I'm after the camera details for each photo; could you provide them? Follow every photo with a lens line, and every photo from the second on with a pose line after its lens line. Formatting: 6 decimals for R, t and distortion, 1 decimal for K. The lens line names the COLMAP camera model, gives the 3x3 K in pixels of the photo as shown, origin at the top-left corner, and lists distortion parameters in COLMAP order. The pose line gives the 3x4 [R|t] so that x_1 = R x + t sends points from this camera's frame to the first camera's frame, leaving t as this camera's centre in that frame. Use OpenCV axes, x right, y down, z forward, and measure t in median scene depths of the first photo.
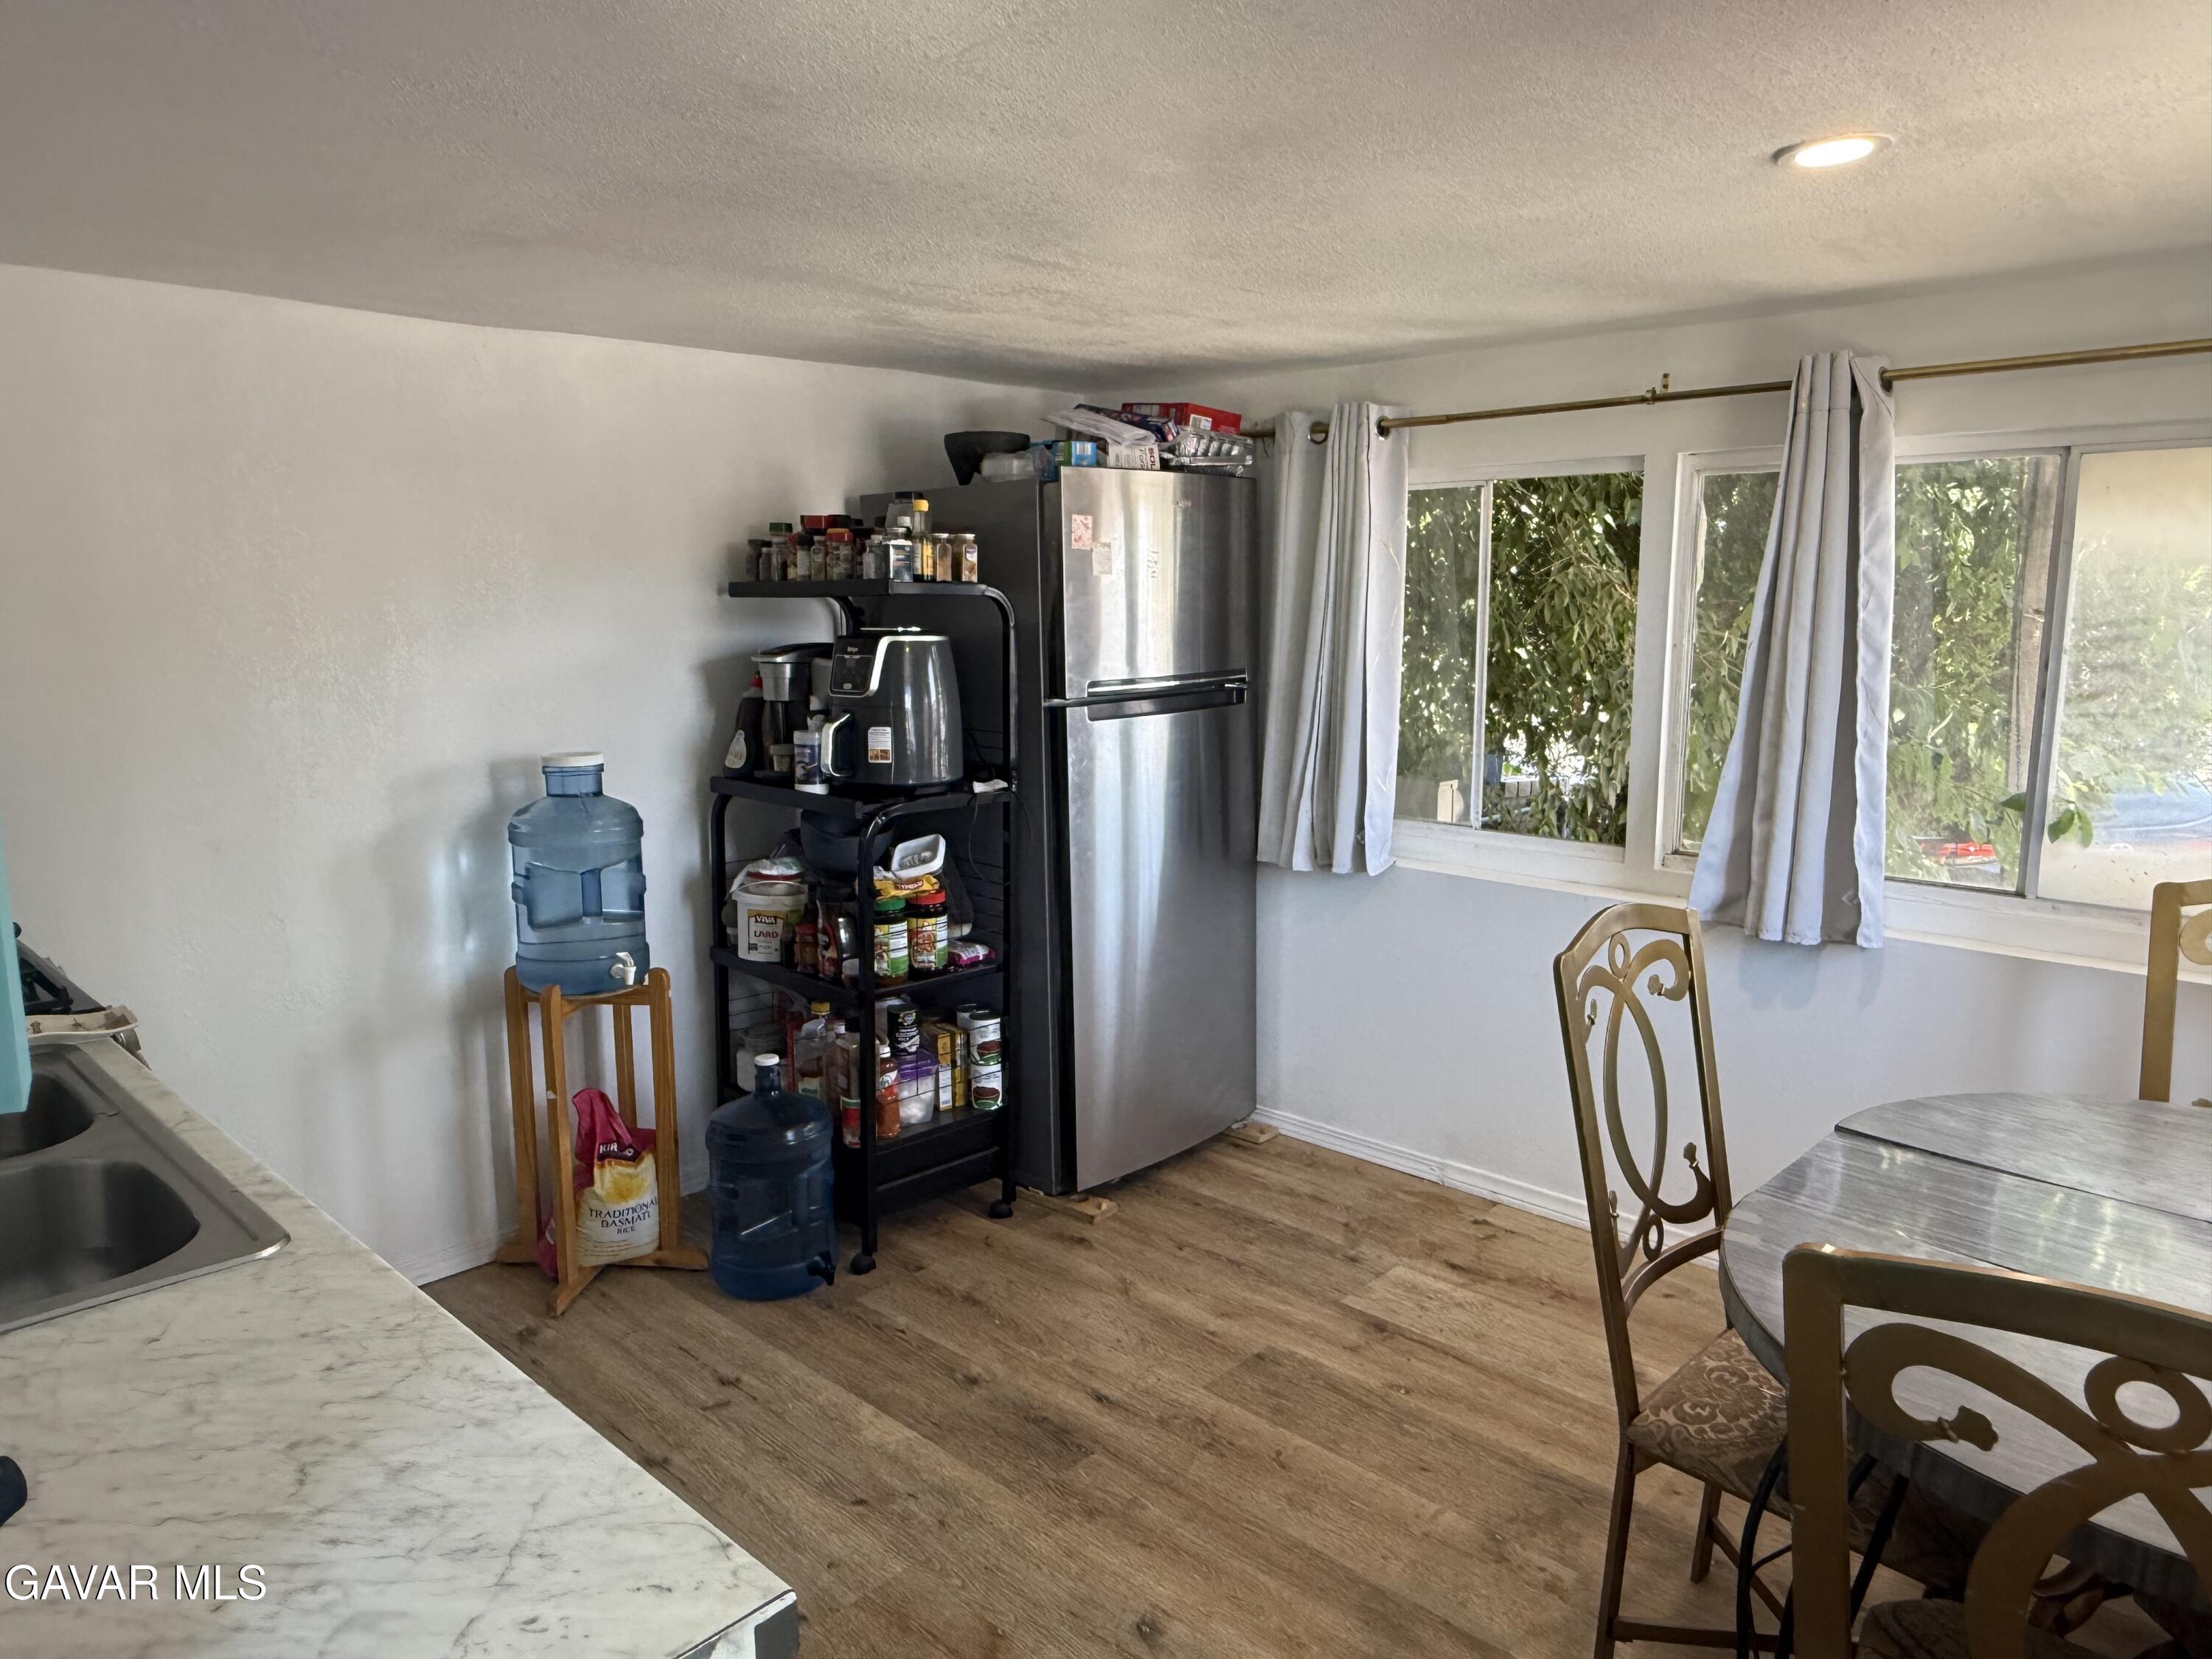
lens RADIAL K [[1437.3, 0, 1108.2], [0, 1437.3, 821.8], [0, 0, 1]] dist [0.006198, 0.000753]
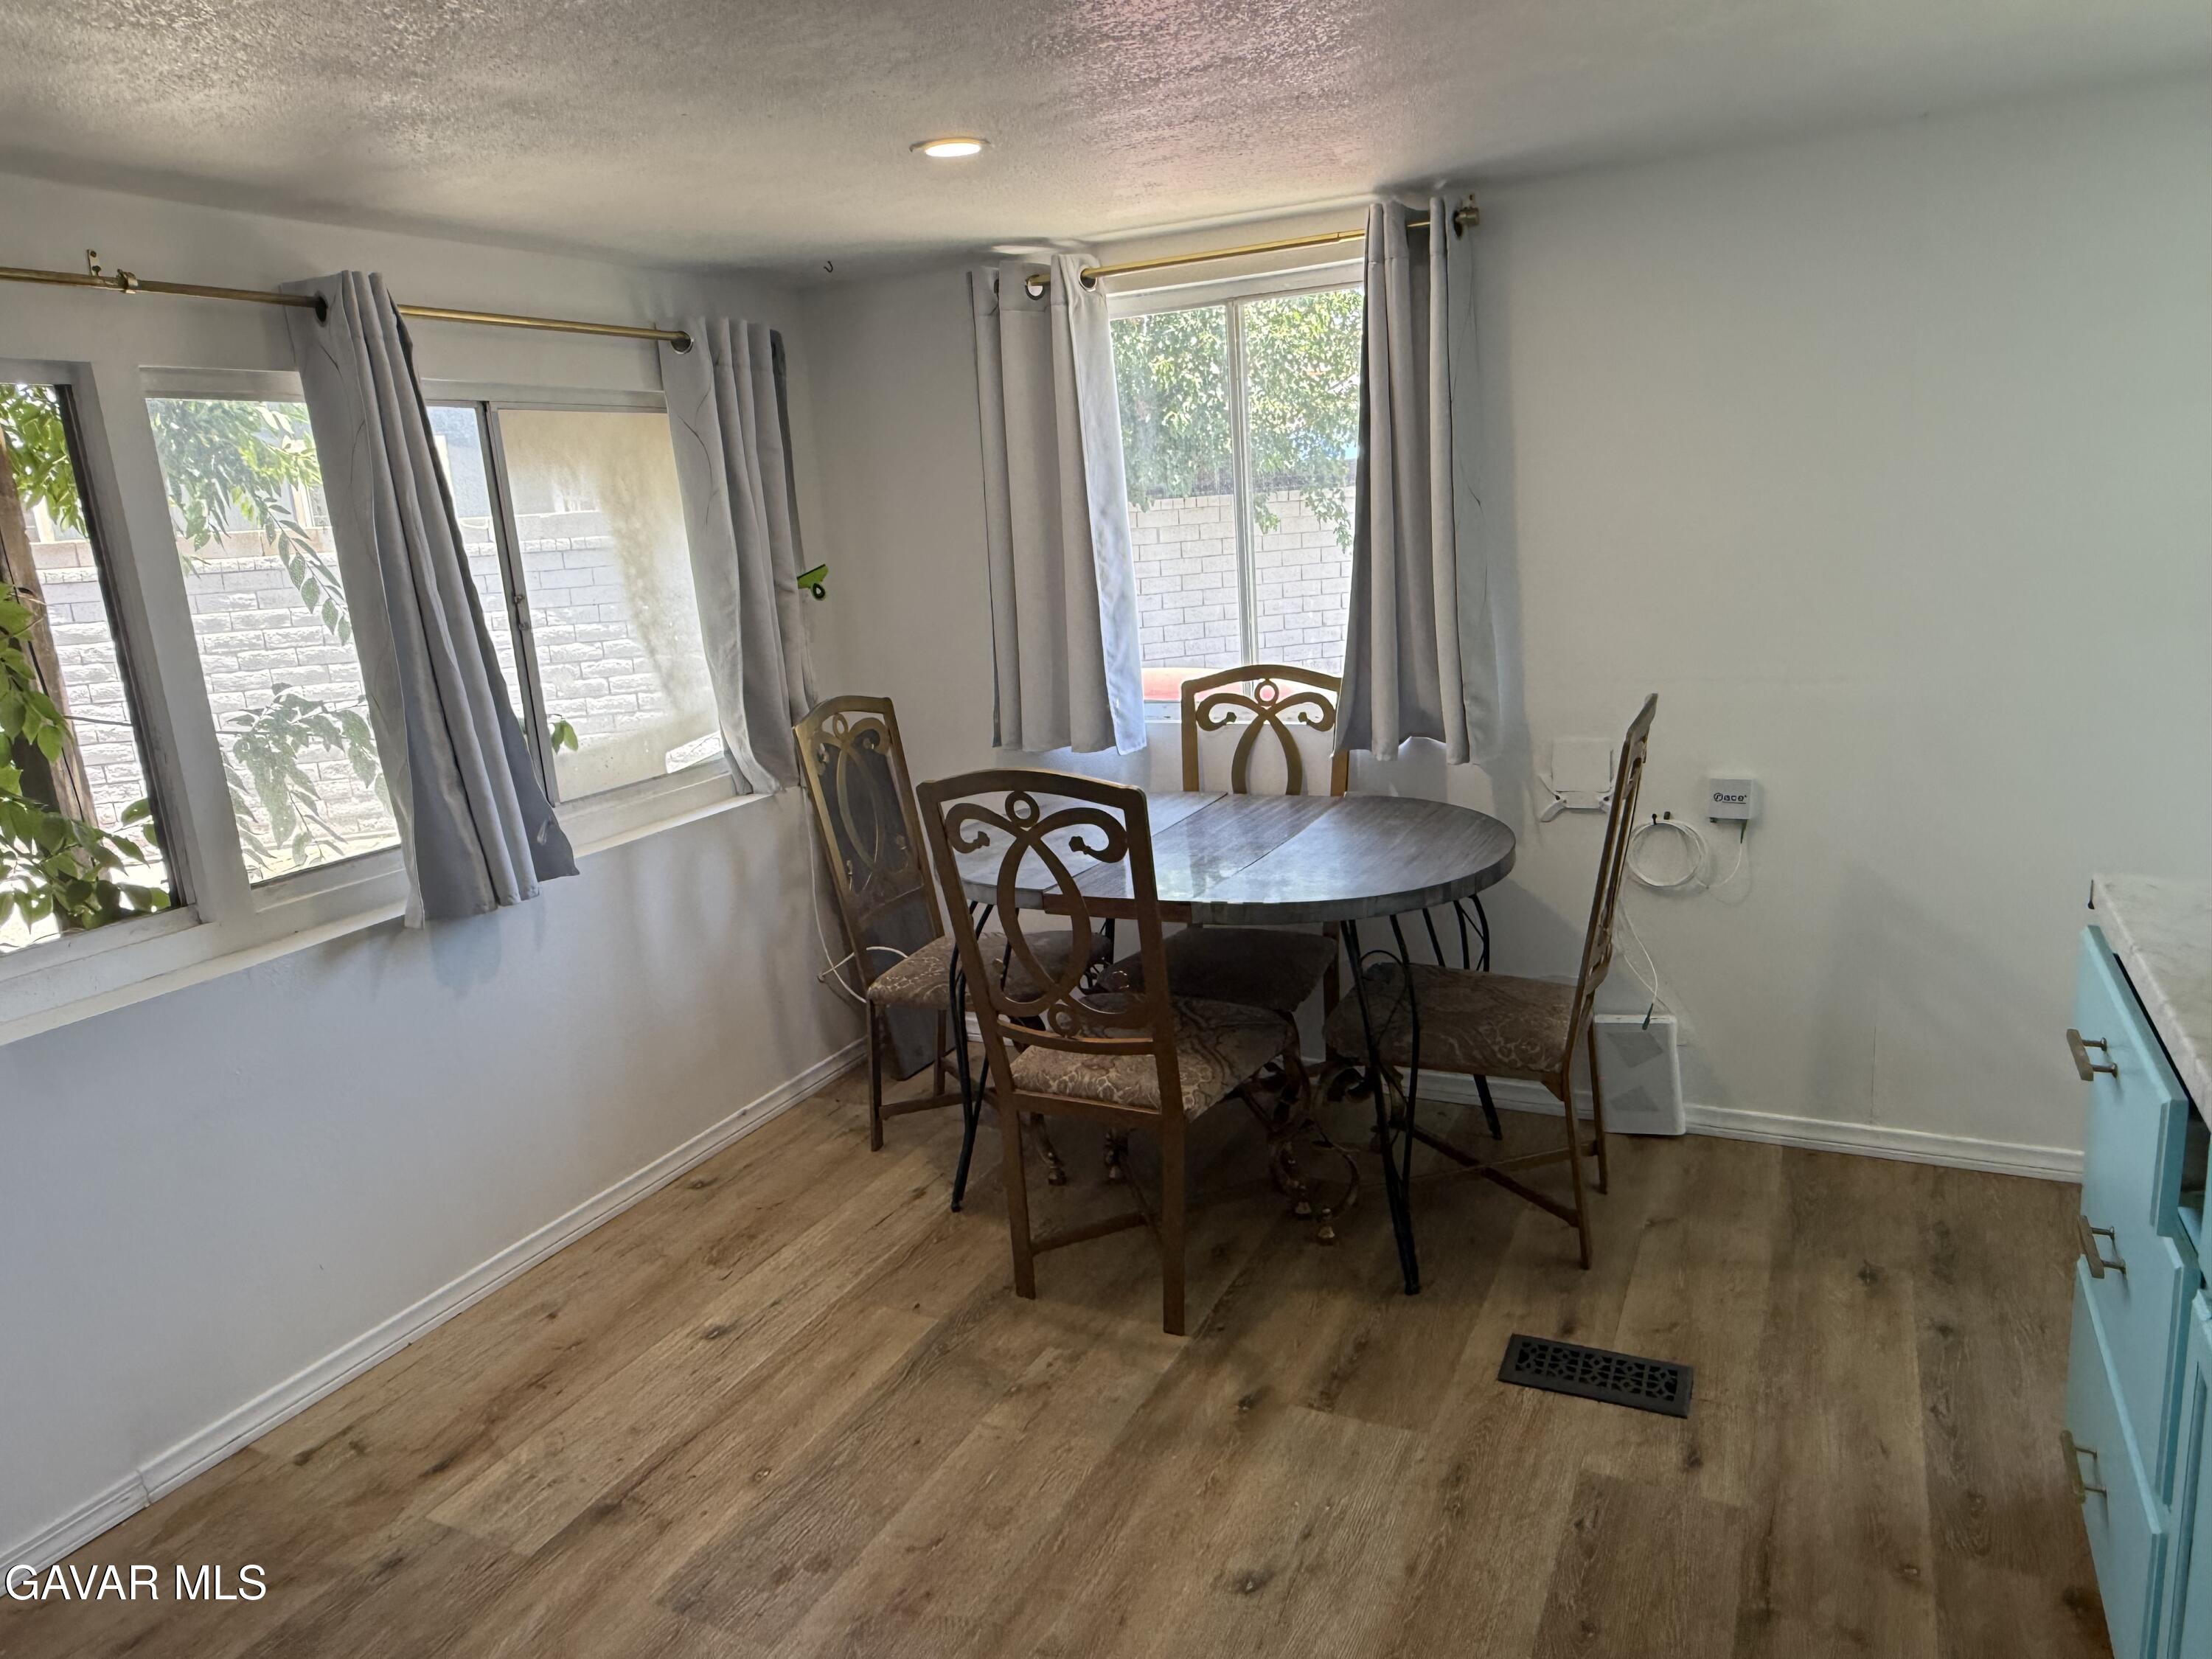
lens RADIAL K [[1437.3, 0, 1113.2], [0, 1437.3, 841.1], [0, 0, 1]] dist [0.006198, 0.000753]
pose [[-0.292631, -0.193635, 0.936415, -0.541668], [0.212520, 0.941620, 0.261125, -0.122724], [-0.932310, 0.275420, -0.234396, 0.857106]]
